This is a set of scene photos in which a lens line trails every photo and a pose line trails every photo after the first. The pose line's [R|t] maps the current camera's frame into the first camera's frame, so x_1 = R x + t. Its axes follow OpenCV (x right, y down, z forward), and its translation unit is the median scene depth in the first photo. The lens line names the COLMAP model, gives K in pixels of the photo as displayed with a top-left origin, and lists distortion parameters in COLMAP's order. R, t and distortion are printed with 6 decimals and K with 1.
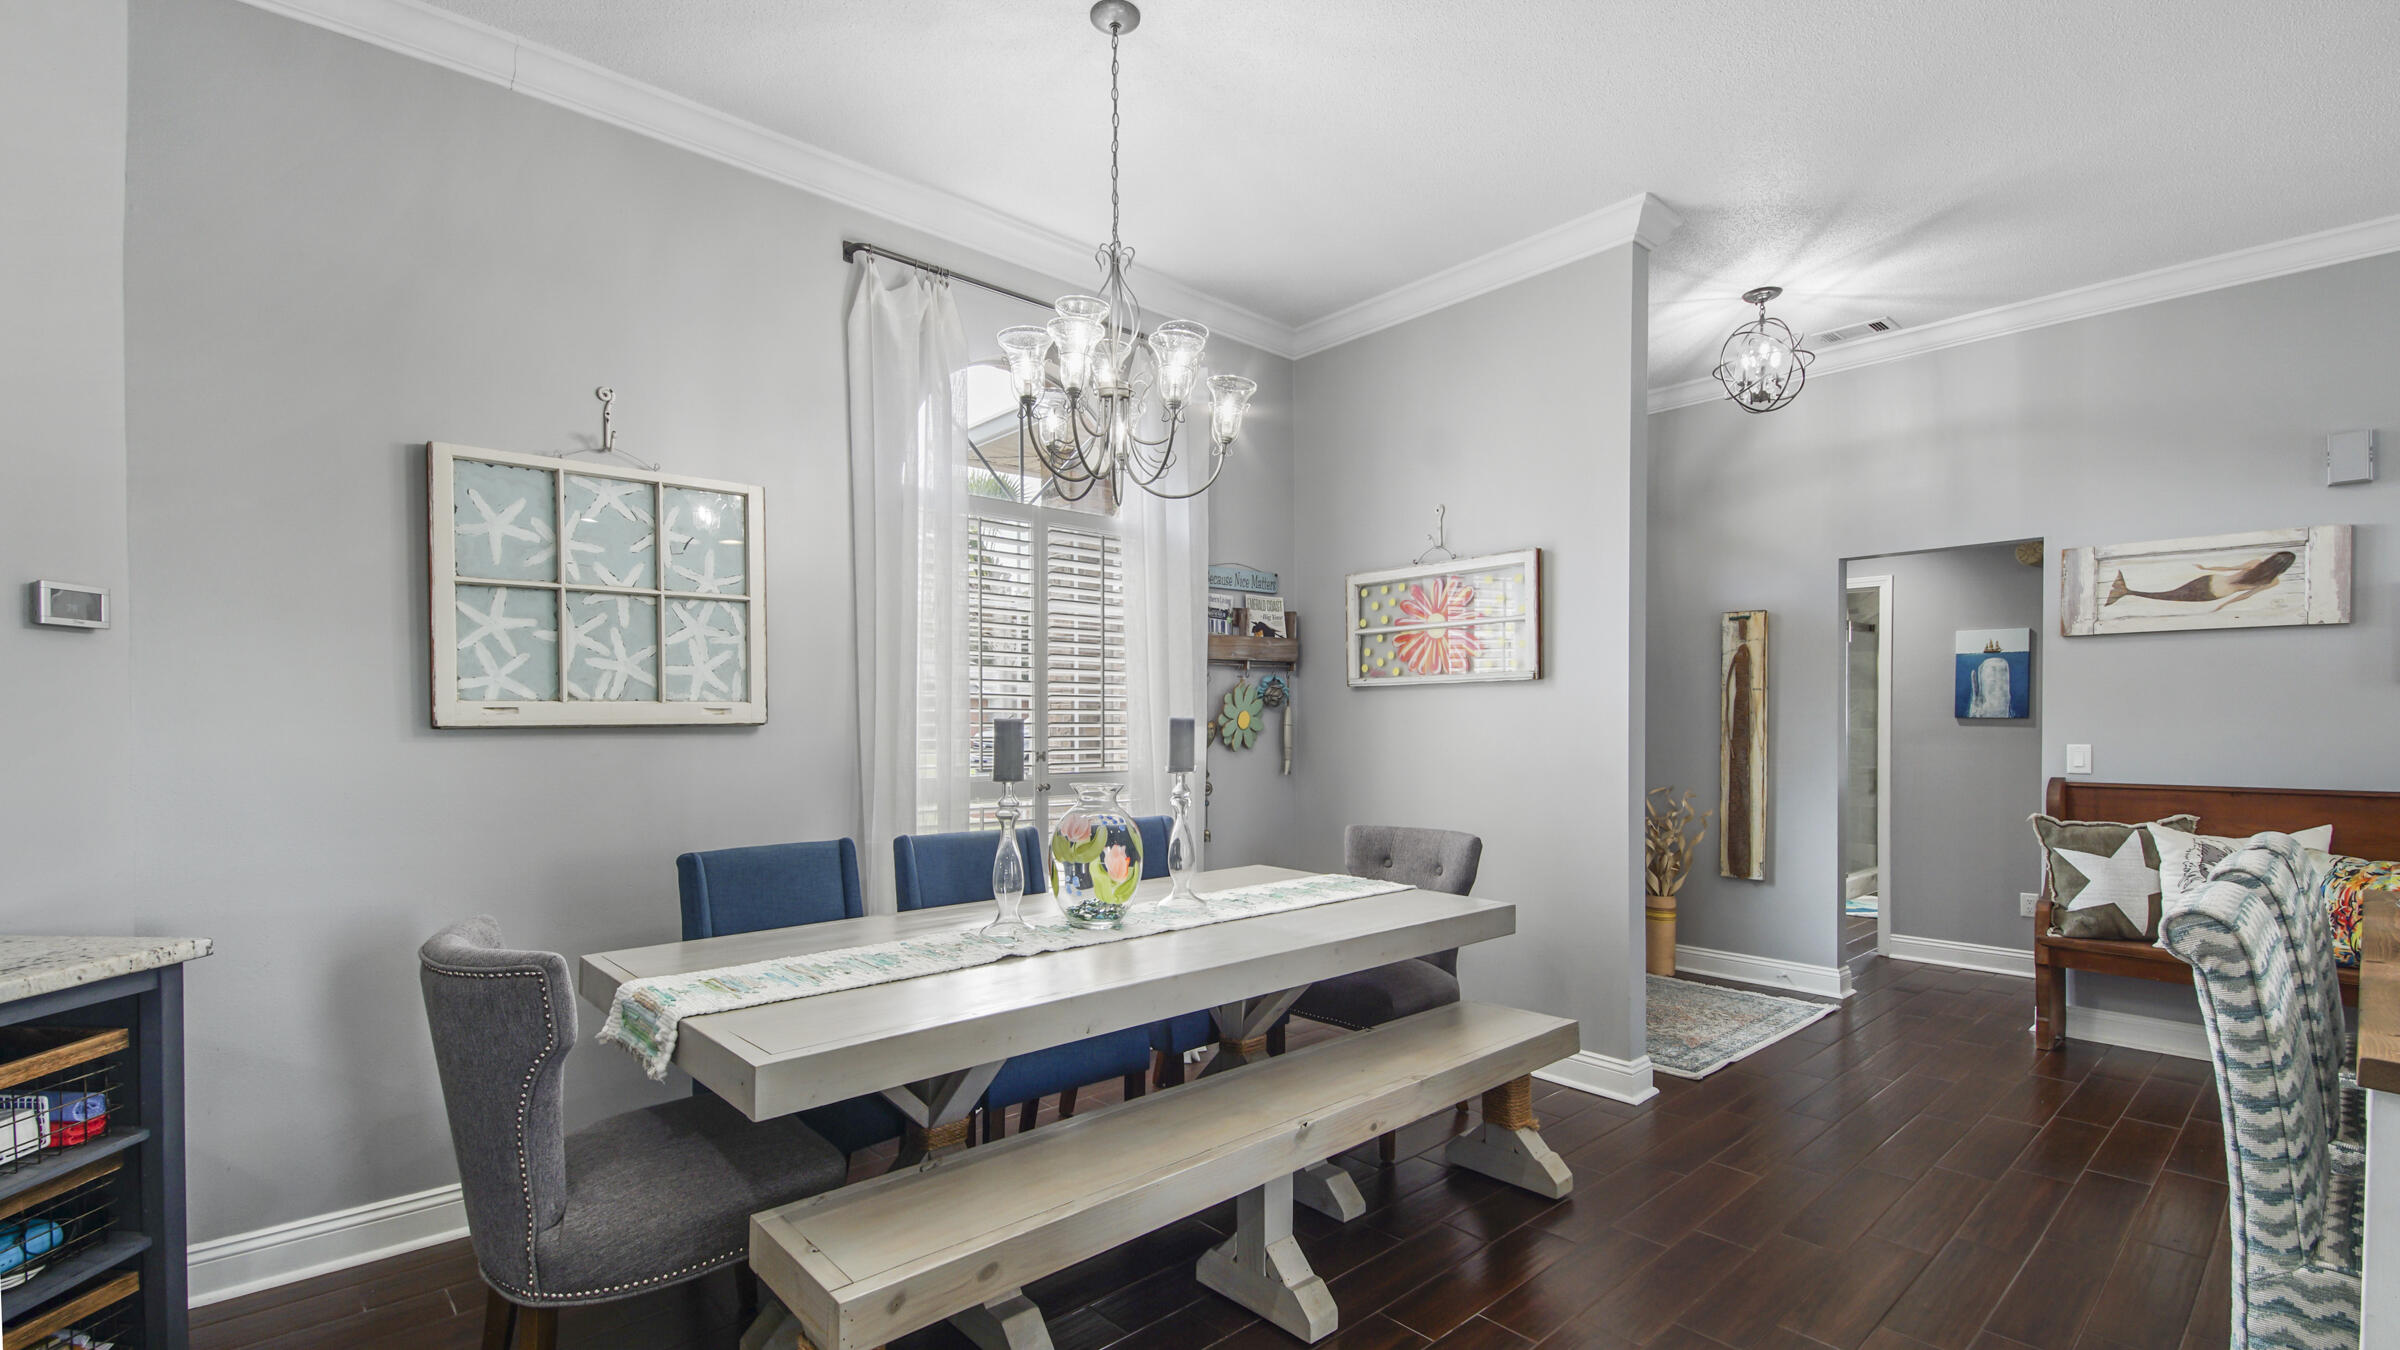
lens RADIAL K [[1075.3, 0, 1199.5], [0, 1075.3, 729.3], [0, 0, 1]] dist [0.037841, -0.020272]
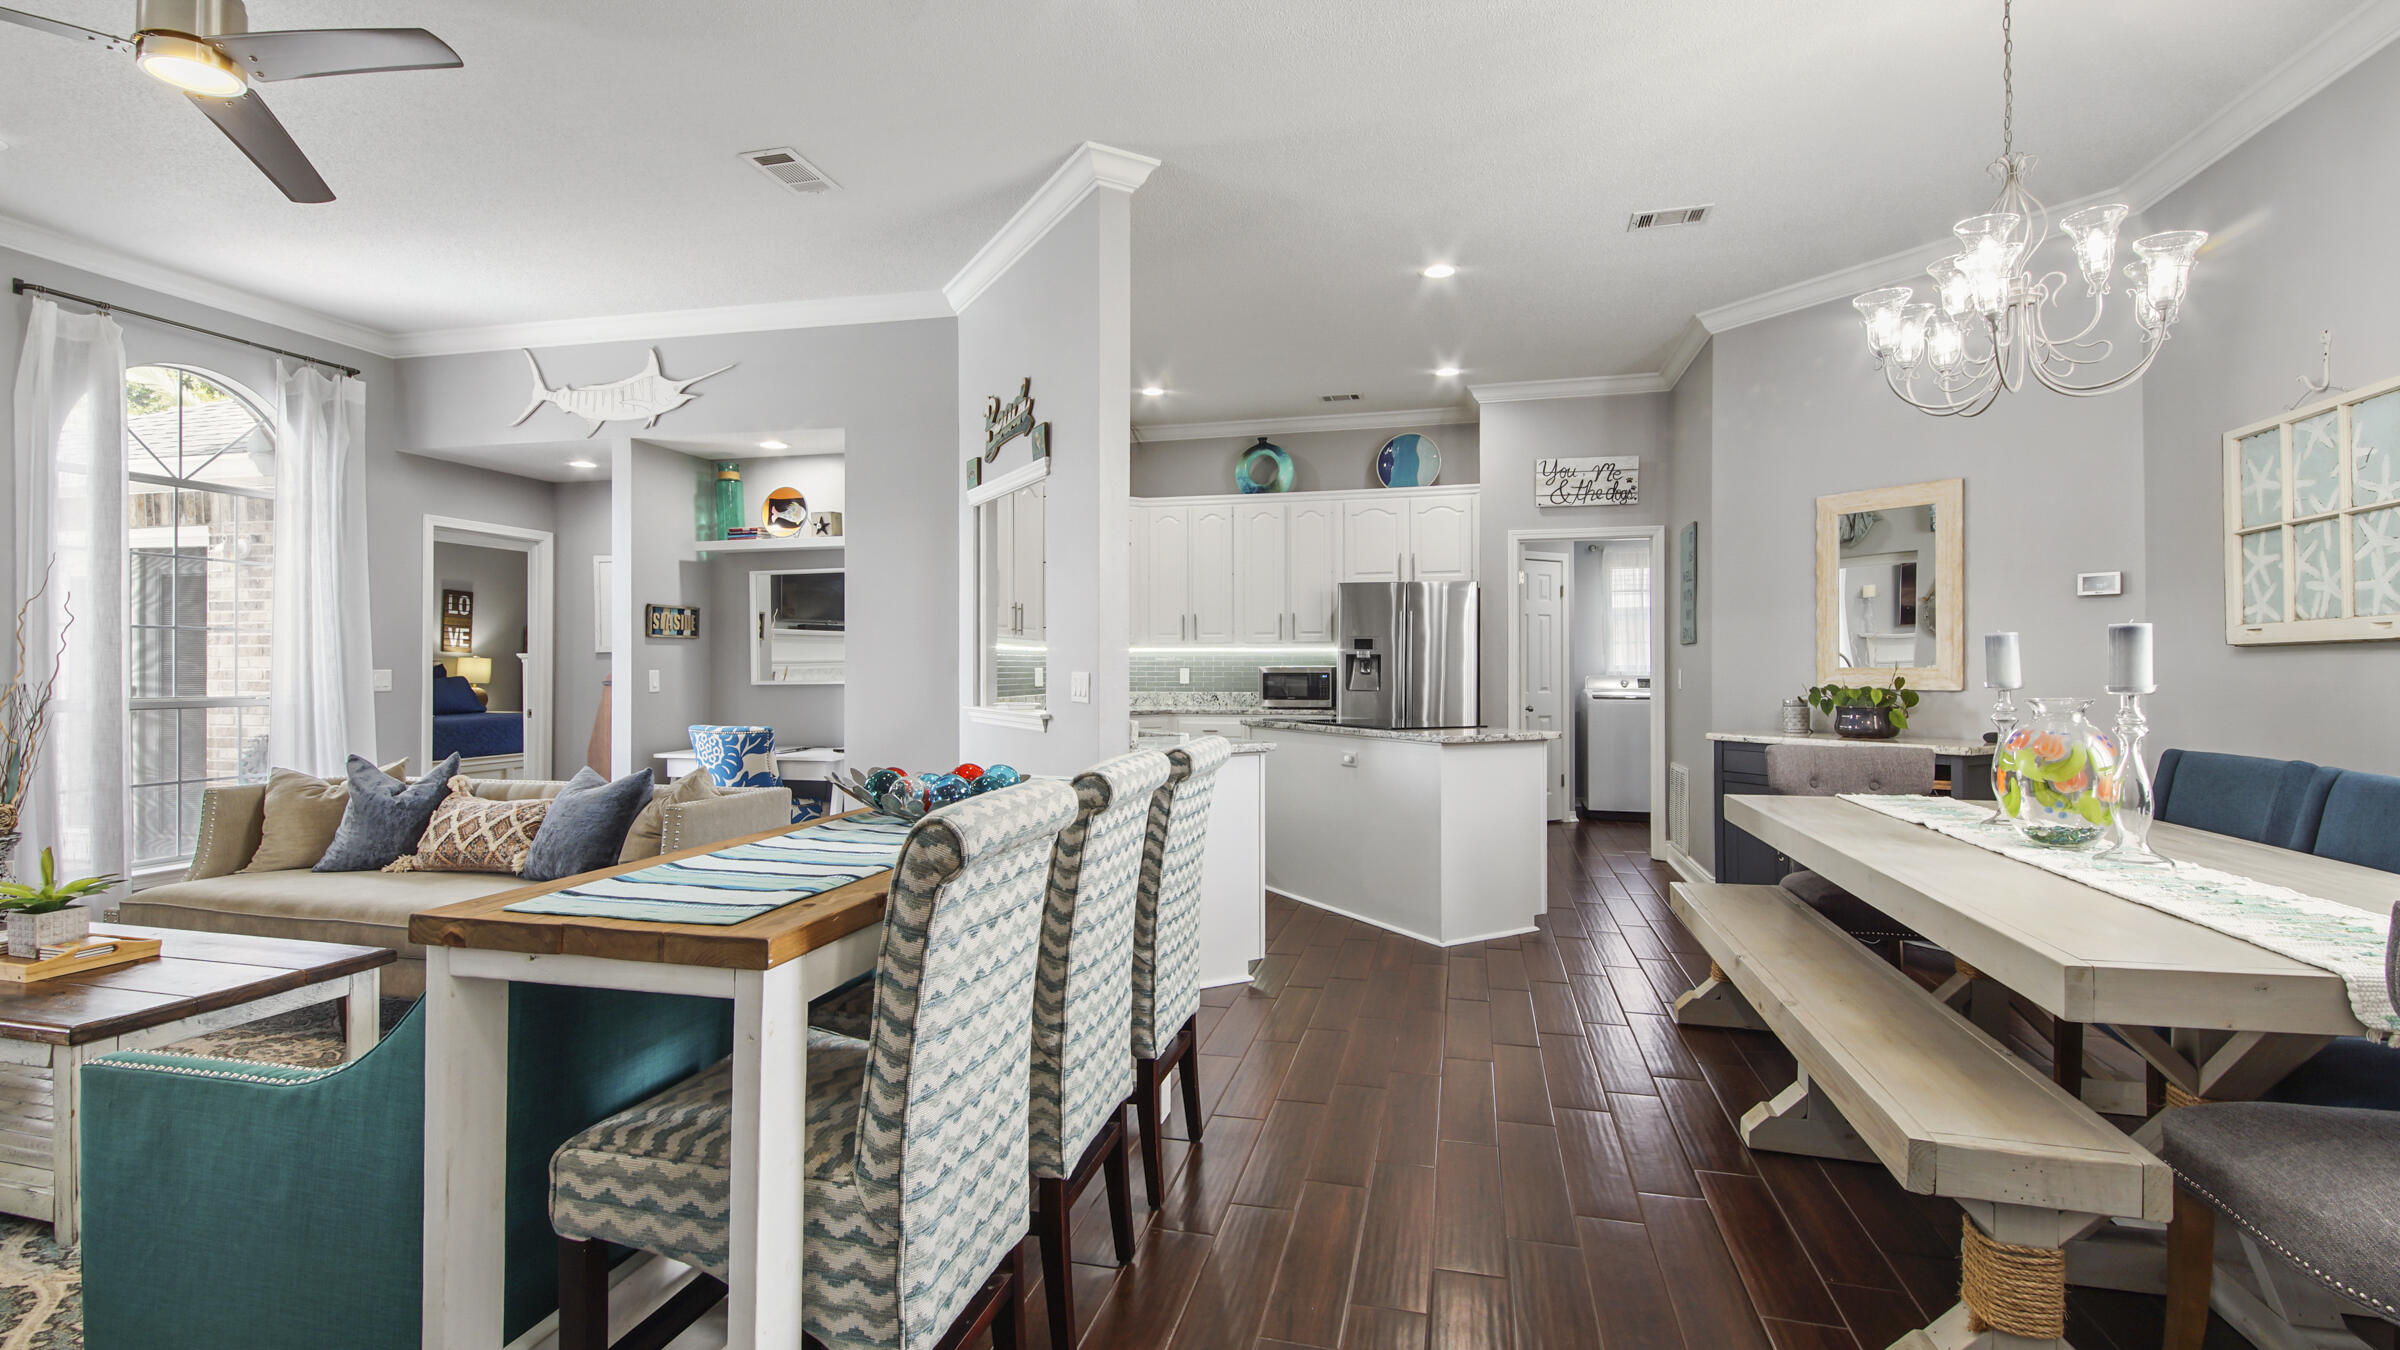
lens RADIAL K [[1078.2, 0, 1196.5], [0, 1078.2, 666.9], [0, 0, 1]] dist [0.043176, -0.027167]
pose [[-0.834530, 0.000680, -0.550961, 0.710759], [-0.003772, 0.999969, 0.006947, 0.013153], [0.550949, 0.007876, -0.834502, 0.918469]]
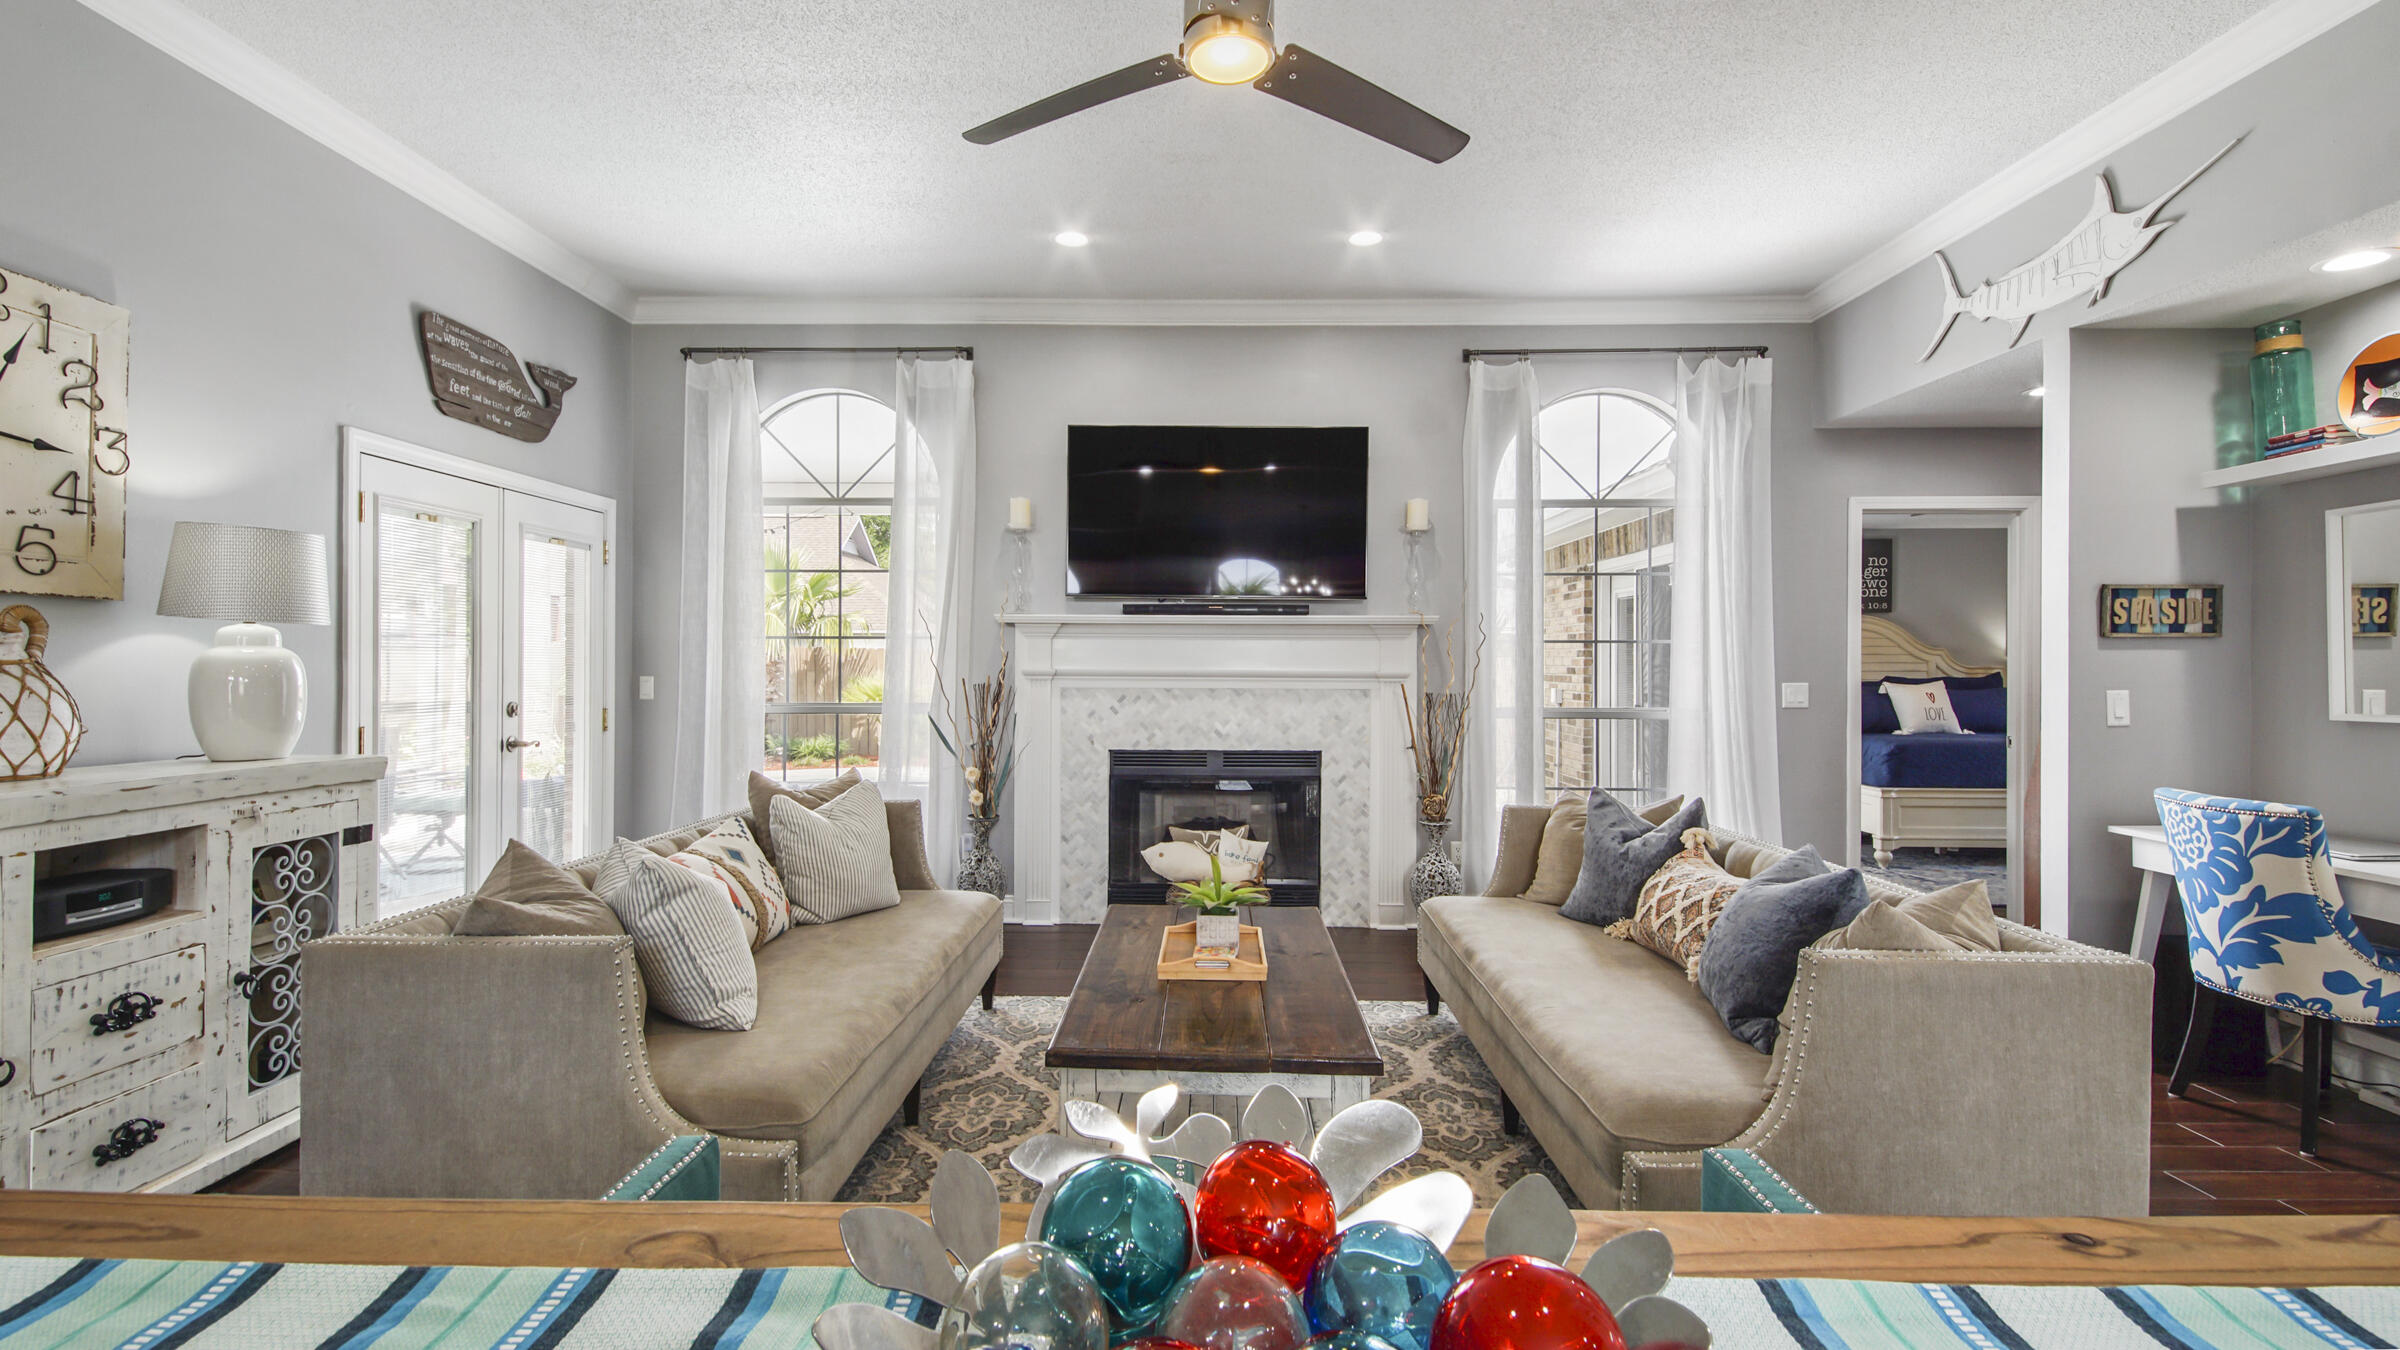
lens RADIAL K [[1074.0, 0, 1189.3], [0, 1074.0, 663.3], [0, 0, 1]] dist [0.036743, -0.021211]
pose [[-0.722813, 0.001513, 0.691042, 0.453149], [0.004040, 0.999990, 0.002035, 0.002970], [-0.691032, 0.004263, -0.722812, 0.505592]]
